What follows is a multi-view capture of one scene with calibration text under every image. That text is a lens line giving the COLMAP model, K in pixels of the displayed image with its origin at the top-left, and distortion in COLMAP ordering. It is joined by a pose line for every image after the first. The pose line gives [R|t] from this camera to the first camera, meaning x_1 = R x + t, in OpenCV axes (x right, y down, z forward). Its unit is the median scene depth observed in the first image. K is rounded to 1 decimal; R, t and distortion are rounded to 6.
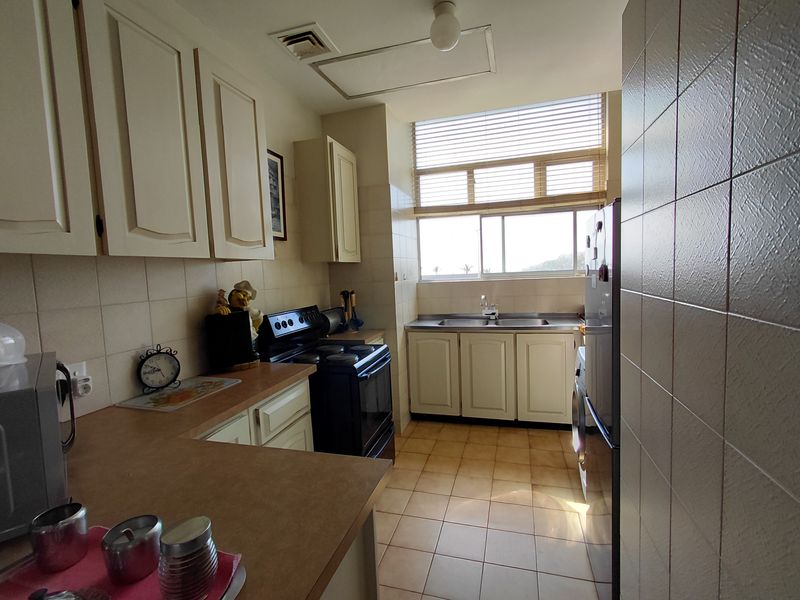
lens RADIAL K [[373.2, 0, 400.0], [0, 373.2, 300.0], [0, 0, 1]] dist [0.000083, -0.000330]
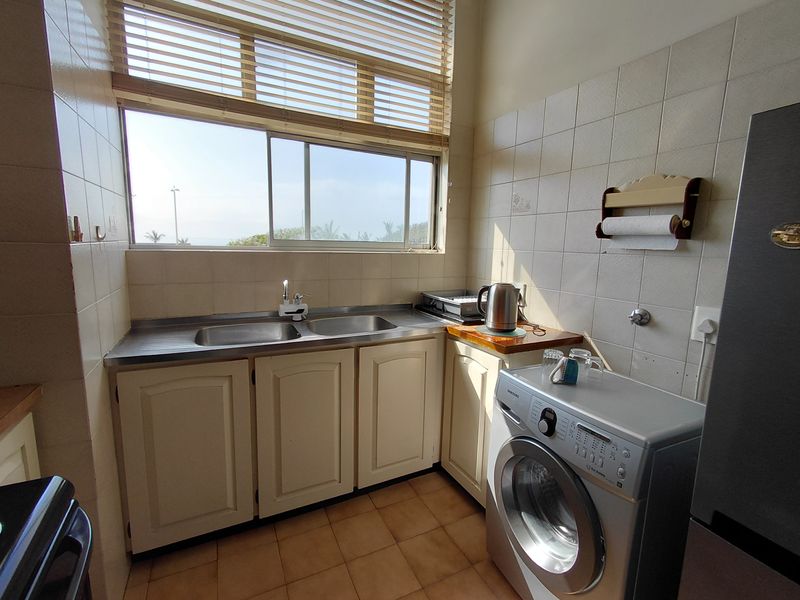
lens RADIAL K [[373.2, 0, 400.0], [0, 373.2, 300.0], [0, 0, 1]] dist [0.000083, -0.000330]
pose [[0.724348, -0.044611, 0.687990, -0.029875], [-0.001101, 0.997828, 0.065861, -0.018183], [-0.689434, -0.048464, 0.722726, 0.491539]]
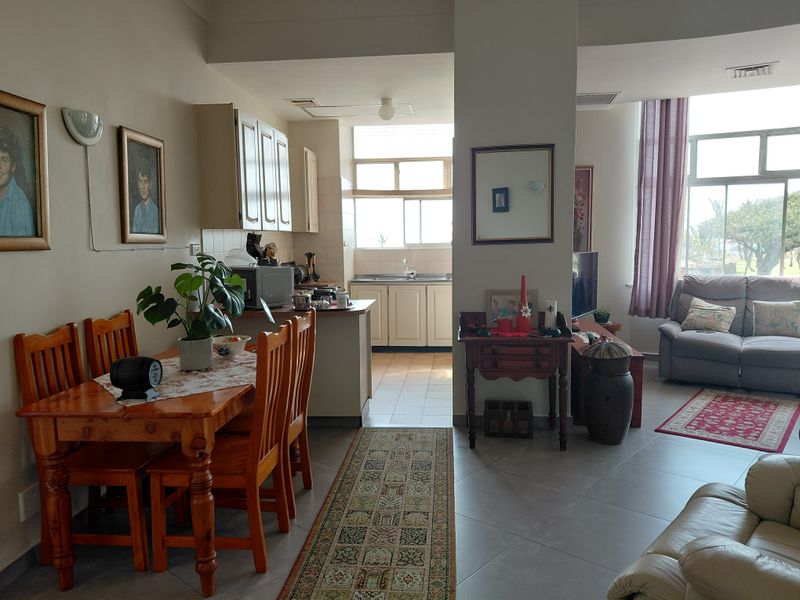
lens RADIAL K [[583.8, 0, 400.0], [0, 583.8, 300.0], [0, 0, 1]] dist [-0.000436, -0.001698]
pose [[0.977515, 0.005885, 0.210782, -0.237639], [-0.010190, 0.999761, 0.019340, 0.092739], [-0.210618, -0.021053, 0.977342, -1.054805]]
